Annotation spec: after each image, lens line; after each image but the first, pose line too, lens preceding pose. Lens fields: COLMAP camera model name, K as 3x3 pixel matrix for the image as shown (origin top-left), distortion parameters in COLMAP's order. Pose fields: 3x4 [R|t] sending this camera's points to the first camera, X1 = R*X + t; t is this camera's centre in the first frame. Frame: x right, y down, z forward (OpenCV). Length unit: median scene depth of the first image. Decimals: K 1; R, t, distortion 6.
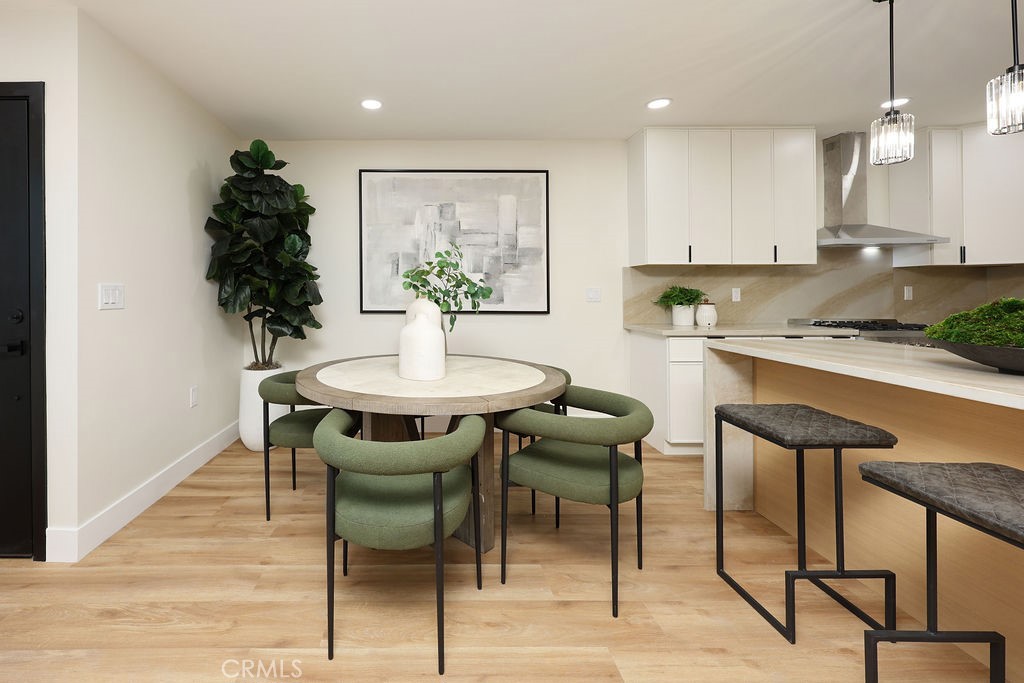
lens RADIAL K [[452.7, 0, 506.4], [0, 452.7, 296.9], [0, 0, 1]] dist [-0.001515, -0.000839]
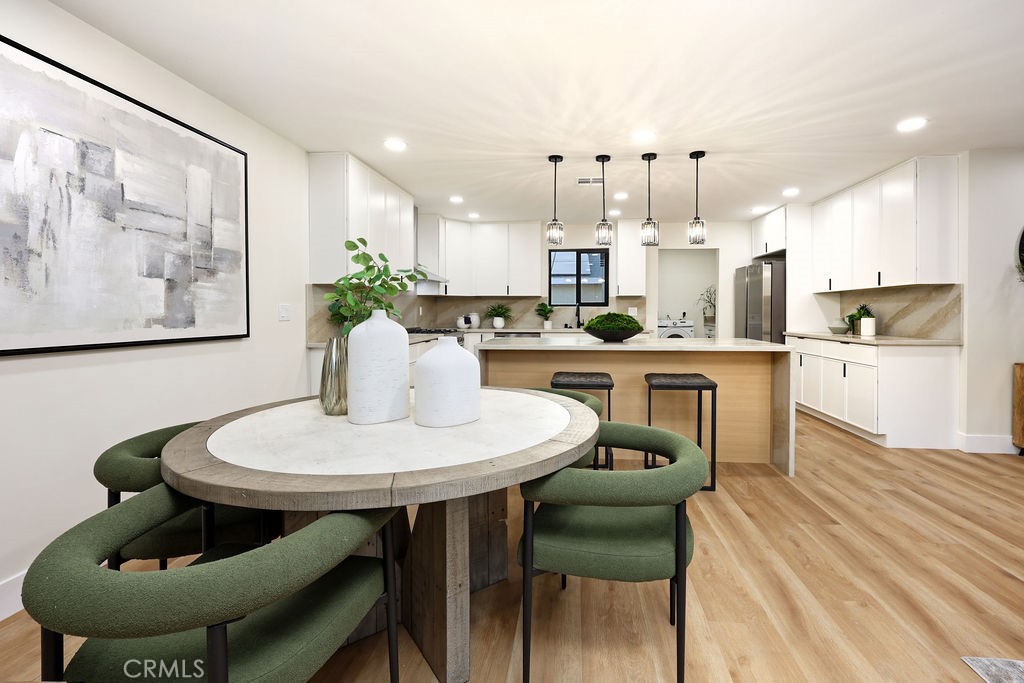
lens RADIAL K [[399.4, 0, 492.0], [0, 399.4, 313.3], [0, 0, 1]] dist [0.011551, -0.001167]
pose [[0.227677, -0.006413, 0.973716, -0.491799], [0.012366, 0.999917, 0.003694, -0.001684], [-0.973658, 0.011200, 0.227738, 0.437435]]
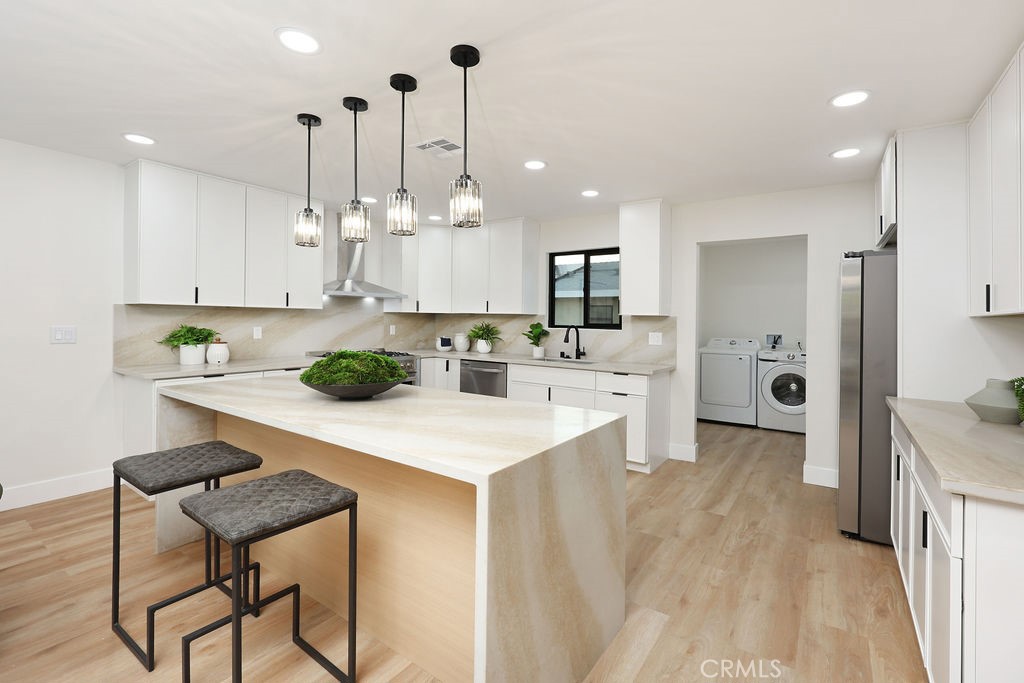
lens RADIAL K [[387.7, 0, 506.7], [0, 387.7, 321.5], [0, 0, 1]] dist [-0.012841, 0.000158]
pose [[0.621469, 0.013364, 0.783325, 0.139341], [-0.005805, 0.999906, -0.012454, -0.024541], [-0.783417, 0.003193, 0.621488, -0.081858]]
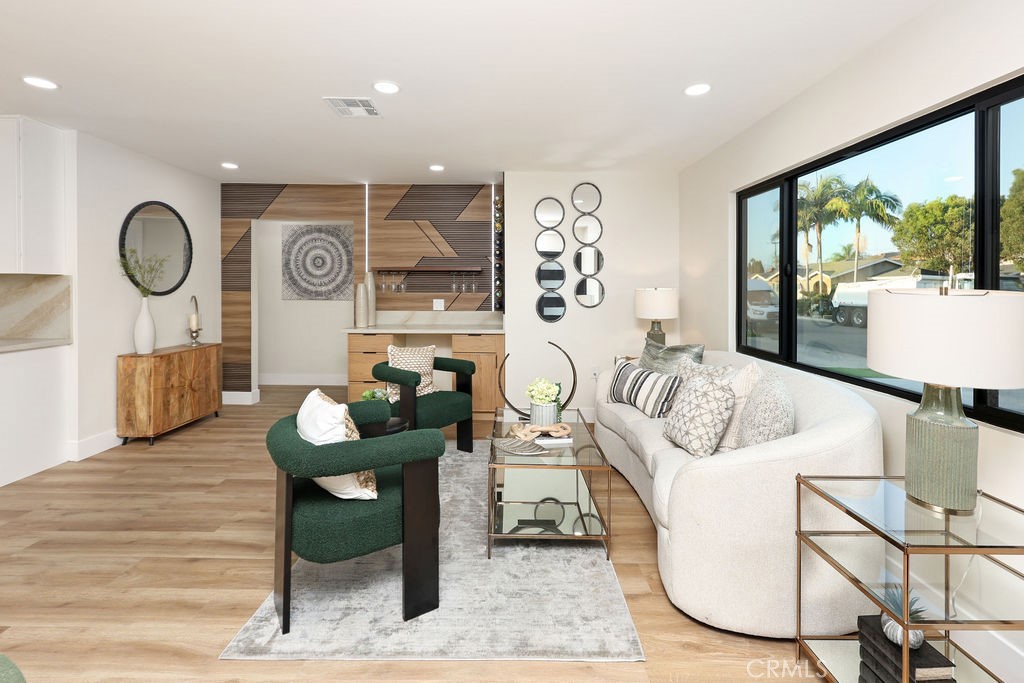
lens RADIAL K [[456.3, 0, 571.3], [0, 456.3, 291.3], [0, 0, 1]] dist [-0.005643, -0.002437]
pose [[-0.999978, -0.005635, -0.003515, -0.379356], [-0.005672, 0.999927, 0.010627, -0.032648], [0.003455, 0.010646, -0.999937, 0.525165]]
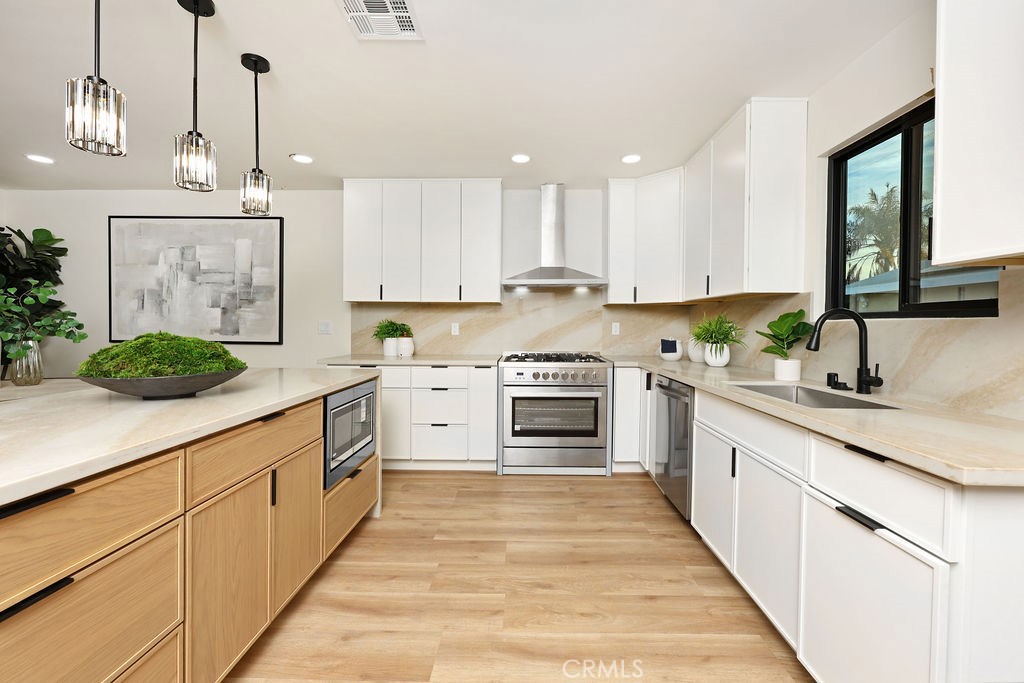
lens RADIAL K [[414.4, 0, 560.7], [0, 414.4, 328.8], [0, 0, 1]] dist [-0.001391, -0.000069]
pose [[0.999950, 0.008202, -0.005750, 0.808417], [-0.008248, 0.999934, -0.008020, 0.001017], [0.005684, 0.008067, 0.999951, -0.028356]]
